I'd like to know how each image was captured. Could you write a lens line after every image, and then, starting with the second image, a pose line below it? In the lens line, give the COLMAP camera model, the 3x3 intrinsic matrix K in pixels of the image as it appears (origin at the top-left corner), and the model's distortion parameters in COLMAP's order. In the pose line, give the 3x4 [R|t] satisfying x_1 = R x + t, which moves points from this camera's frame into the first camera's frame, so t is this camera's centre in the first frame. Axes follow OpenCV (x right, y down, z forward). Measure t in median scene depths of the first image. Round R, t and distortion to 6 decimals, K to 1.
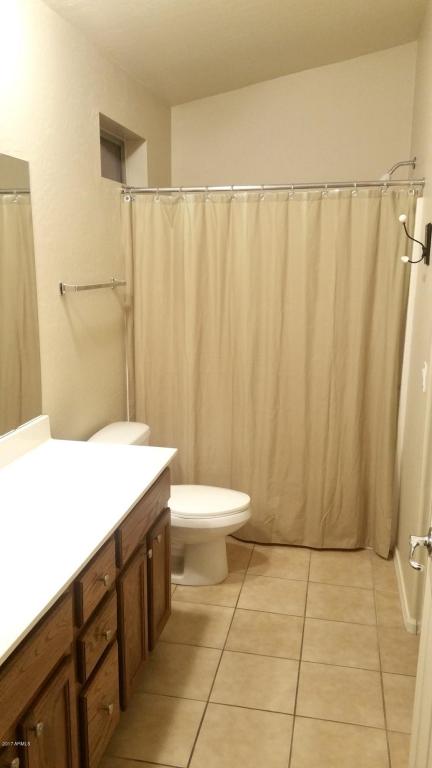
lens RADIAL K [[621.8, 0, 216.0], [0, 621.8, 384.0], [0, 0, 1]] dist [0.058312, -0.003981]
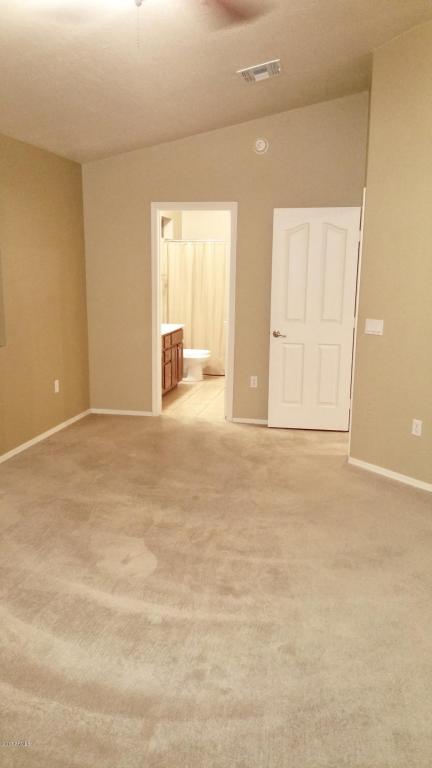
lens RADIAL K [[621.8, 0, 216.0], [0, 621.8, 384.0], [0, 0, 1]] dist [0.058312, -0.003981]
pose [[0.999978, 0.005710, -0.003515, 0.084424], [-0.005924, 0.997920, -0.064188, 0.486214], [0.003142, 0.064207, 0.997932, -1.668773]]
